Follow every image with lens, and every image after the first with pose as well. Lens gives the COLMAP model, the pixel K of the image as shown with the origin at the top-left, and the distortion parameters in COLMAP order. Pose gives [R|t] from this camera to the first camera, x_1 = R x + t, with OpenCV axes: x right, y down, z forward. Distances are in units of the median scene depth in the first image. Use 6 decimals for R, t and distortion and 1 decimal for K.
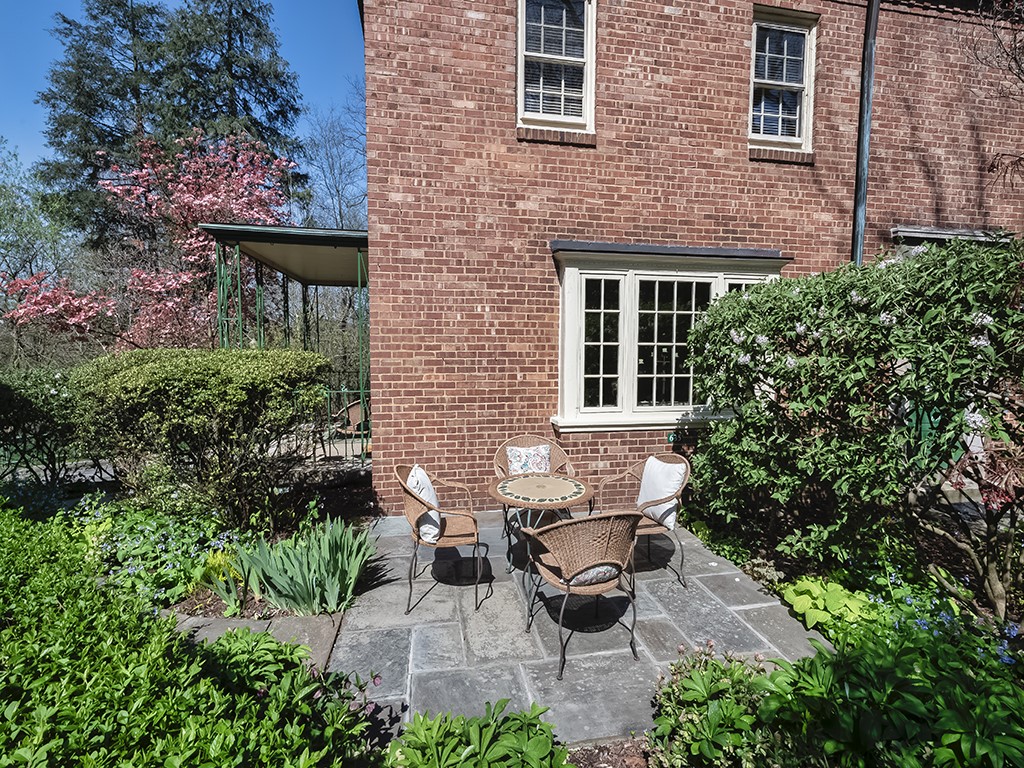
lens RADIAL K [[444.7, 0, 498.4], [0, 444.7, 329.9], [0, 0, 1]] dist [-0.003171, -0.001998]
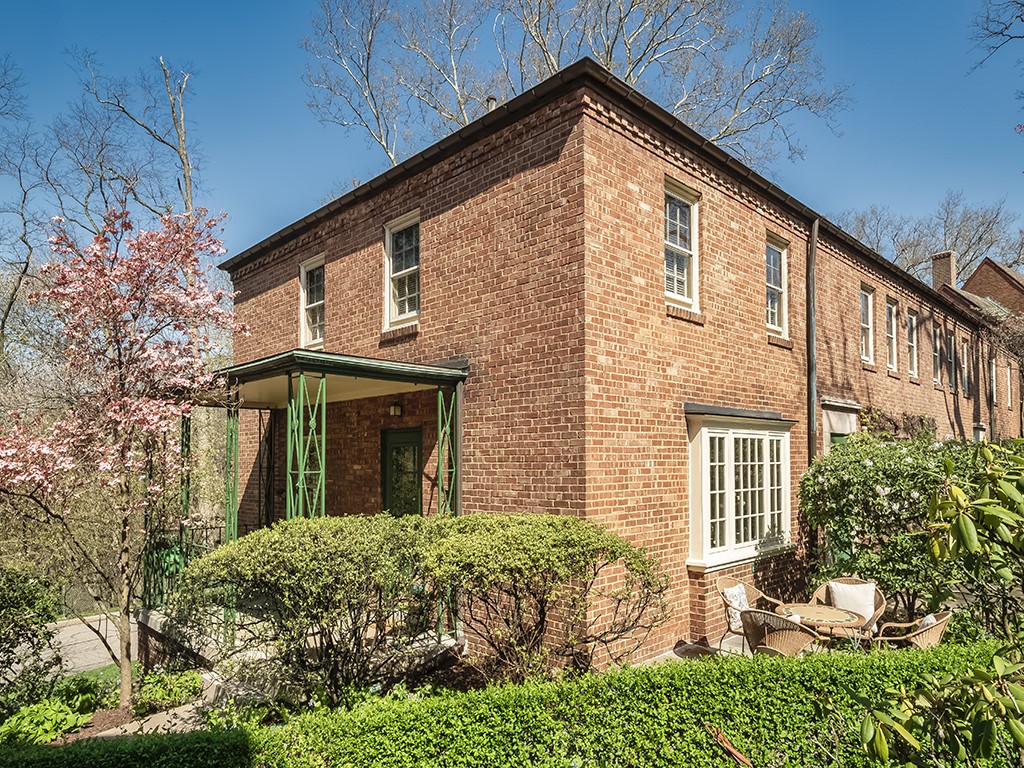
lens RADIAL K [[642.1, 0, 509.0], [0, 642.1, 366.6], [0, 0, 1]] dist [0.002572, 0.001198]
pose [[0.825562, 0.069491, 0.560016, -1.207001], [0.001276, 0.992157, -0.124995, -0.086508], [-0.564310, 0.103906, 0.818998, -0.118622]]
